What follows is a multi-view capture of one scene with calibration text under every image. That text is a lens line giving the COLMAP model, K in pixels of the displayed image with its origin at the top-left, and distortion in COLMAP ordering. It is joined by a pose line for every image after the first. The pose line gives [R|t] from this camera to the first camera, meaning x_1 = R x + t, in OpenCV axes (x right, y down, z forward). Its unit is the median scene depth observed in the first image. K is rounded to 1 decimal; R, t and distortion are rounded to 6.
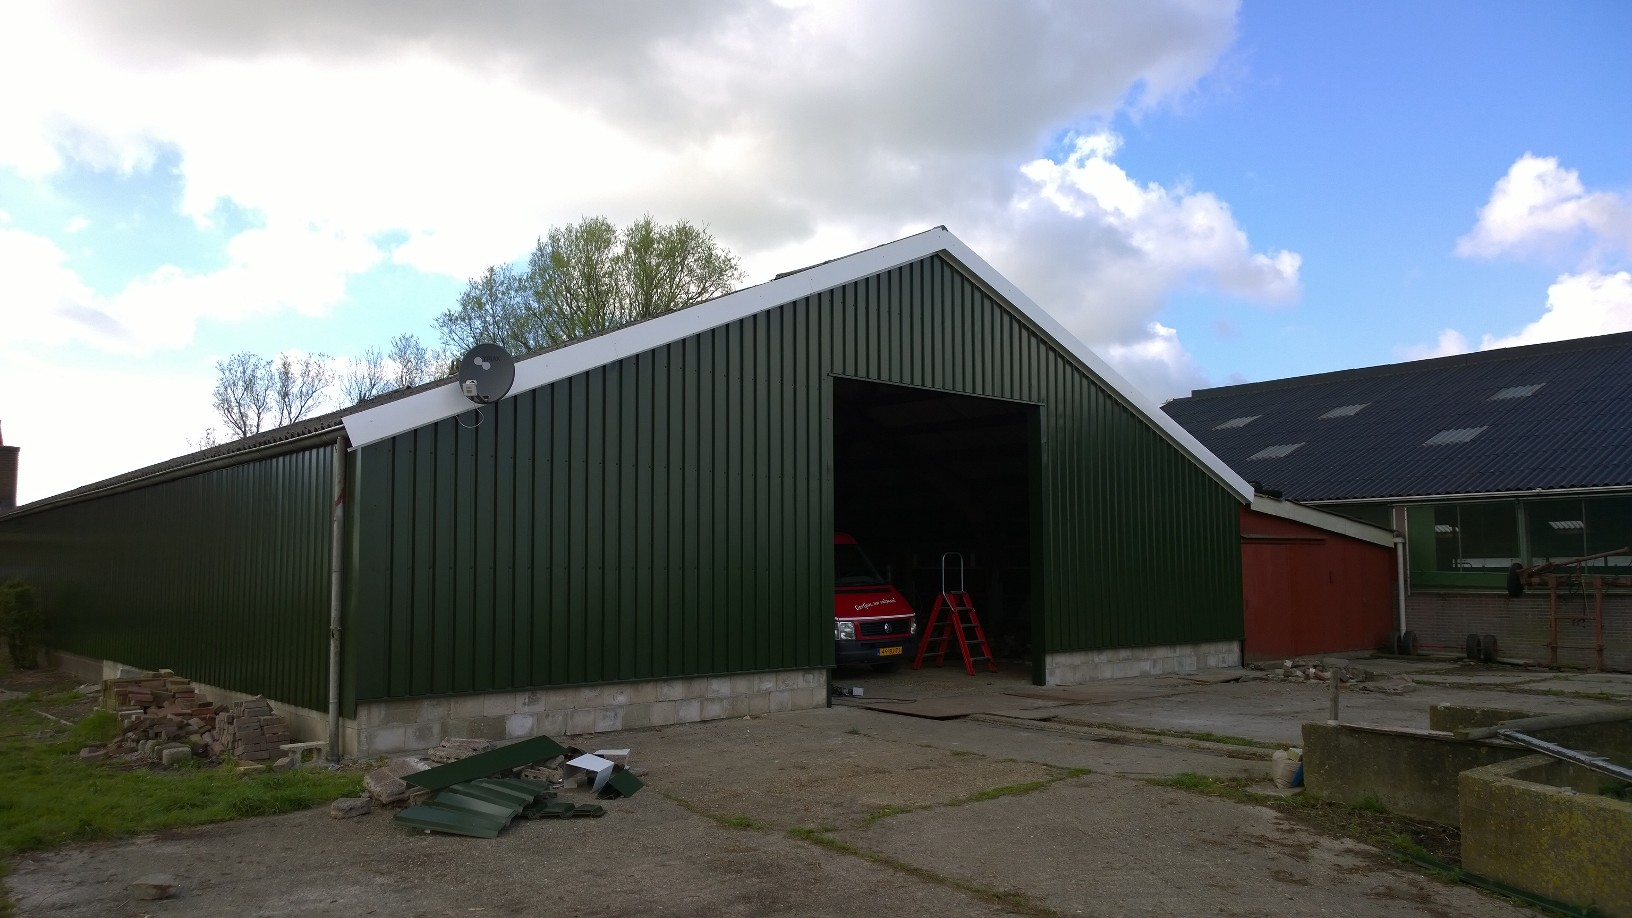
lens RADIAL K [[1188.3, 0, 809.1], [0, 1188.3, 495.2], [0, 0, 1]] dist [0.043765, -0.002254]
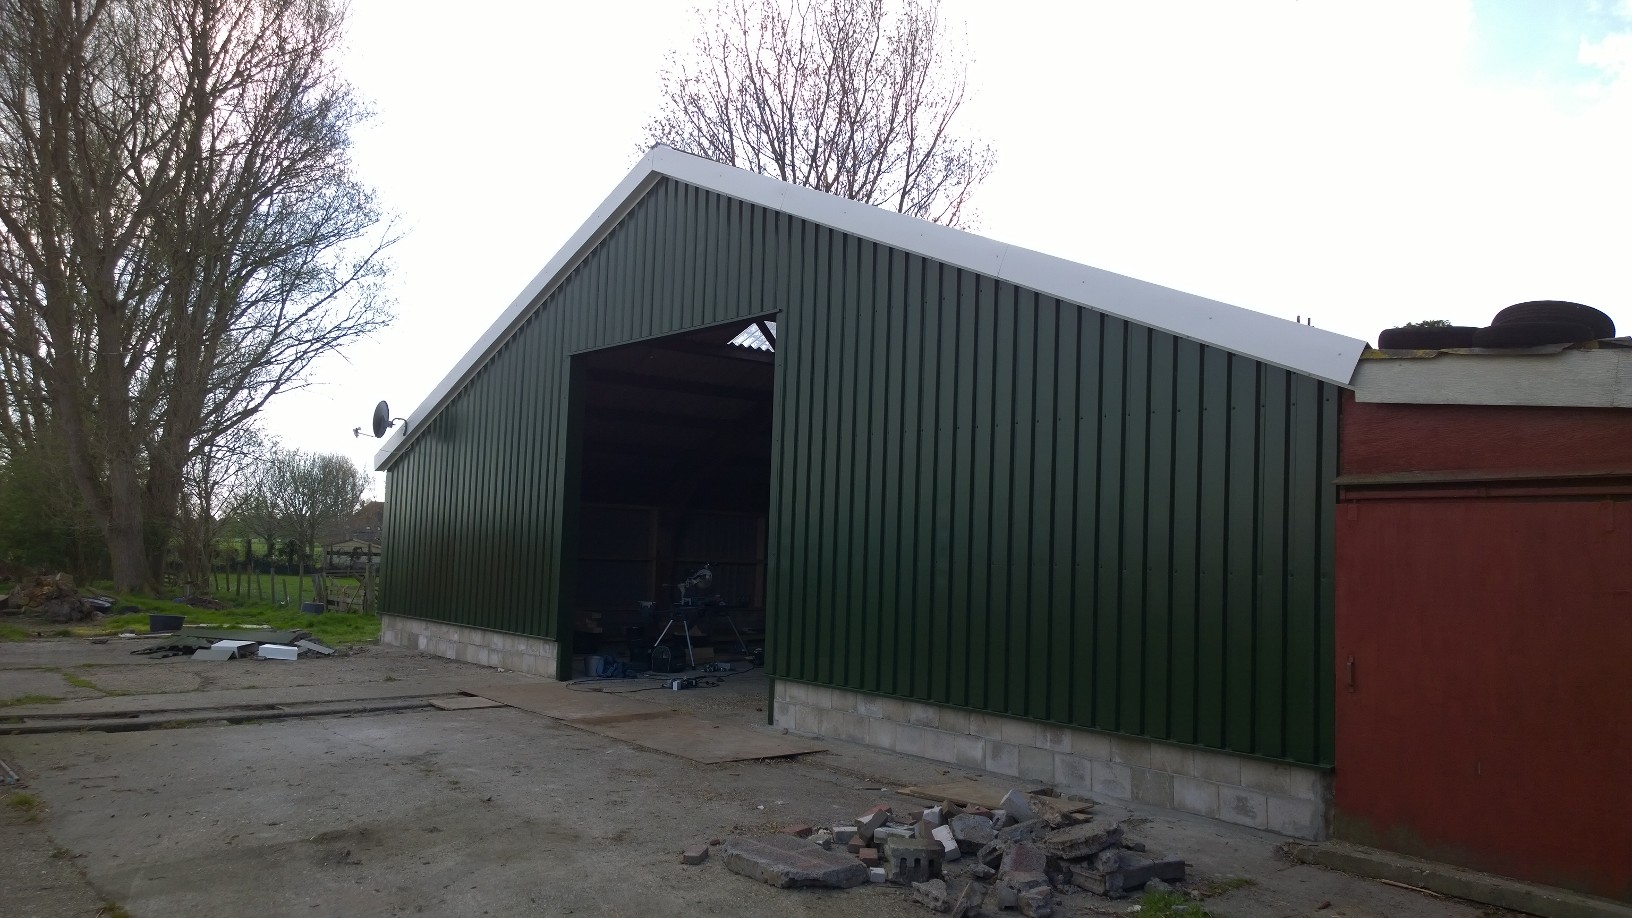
lens RADIAL K [[1188.3, 0, 809.1], [0, 1188.3, 495.2], [0, 0, 1]] dist [0.043765, -0.002254]
pose [[-0.008774, -0.048214, -0.998799, 0.806866], [0.027298, 0.998453, -0.048437, 0.058352], [0.999589, -0.027690, -0.007445, 0.950345]]
